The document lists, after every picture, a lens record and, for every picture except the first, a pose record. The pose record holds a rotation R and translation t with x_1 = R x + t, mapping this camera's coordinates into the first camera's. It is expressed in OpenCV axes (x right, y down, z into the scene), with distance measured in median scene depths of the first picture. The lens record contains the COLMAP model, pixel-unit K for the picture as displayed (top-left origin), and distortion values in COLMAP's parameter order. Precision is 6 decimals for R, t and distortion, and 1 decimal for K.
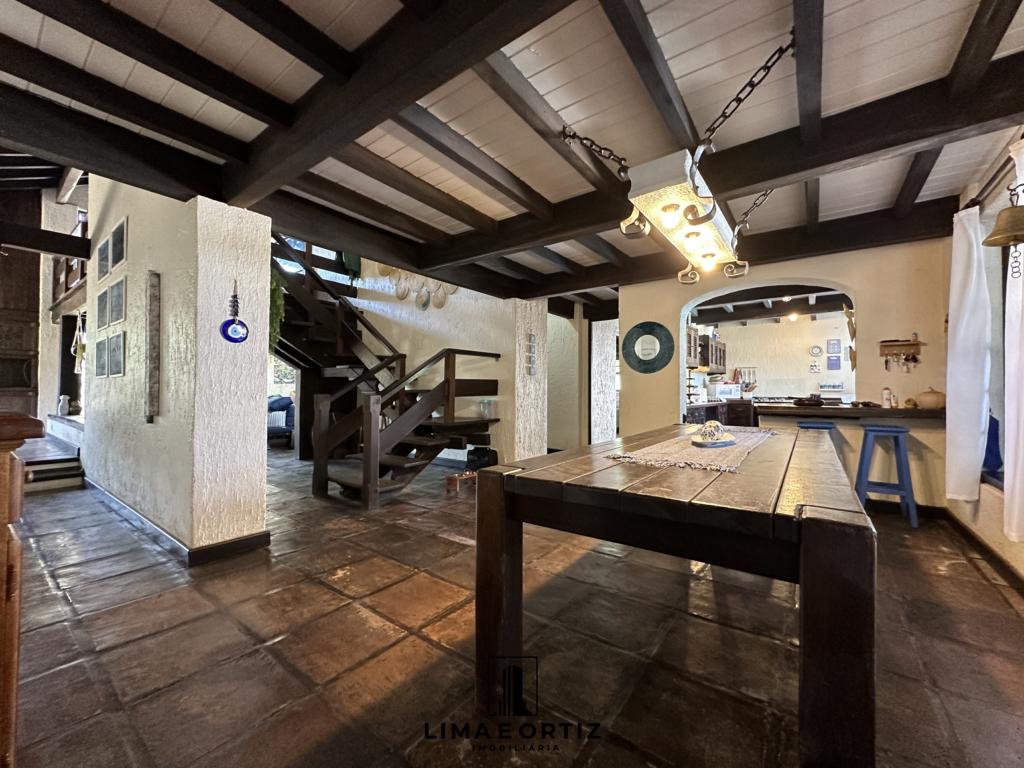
lens RADIAL K [[407.8, 0, 512.7], [0, 407.8, 384.8], [0, 0, 1]] dist [-0.005972, 0.001489]
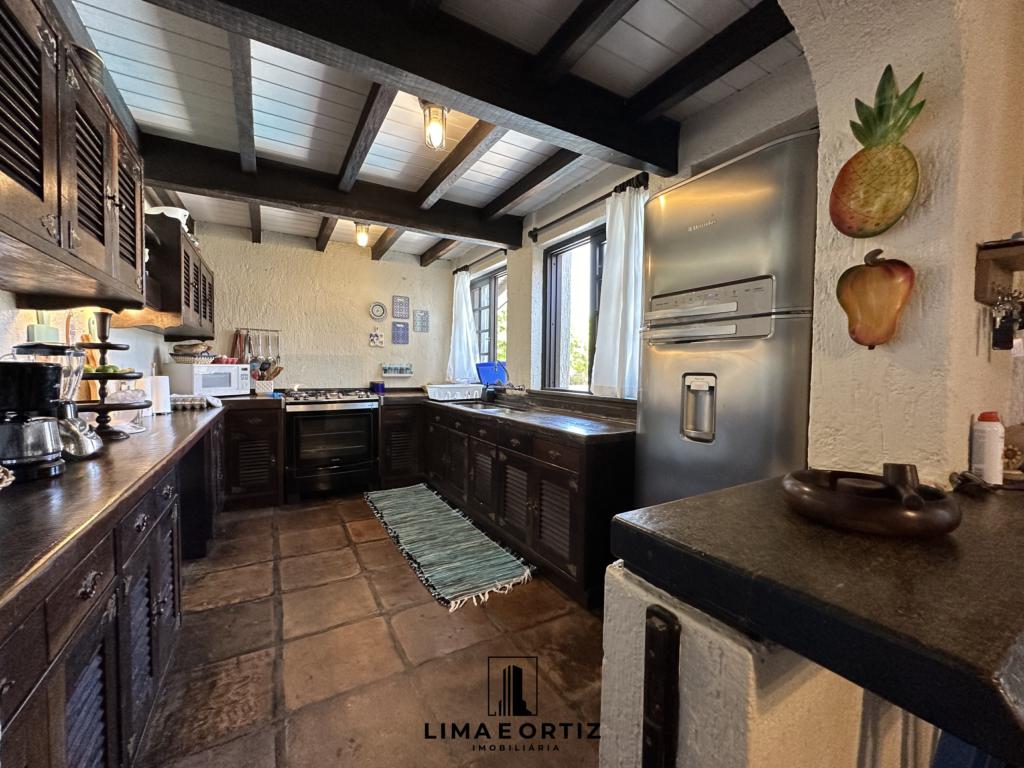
lens RADIAL K [[407.8, 0, 513.4], [0, 407.8, 380.1], [0, 0, 1]] dist [-0.005972, 0.001489]
pose [[0.381622, -0.025910, 0.923955, 0.258415], [-0.027594, 0.998842, 0.039407, -0.009809], [-0.923906, -0.040535, 0.380465, 0.576905]]
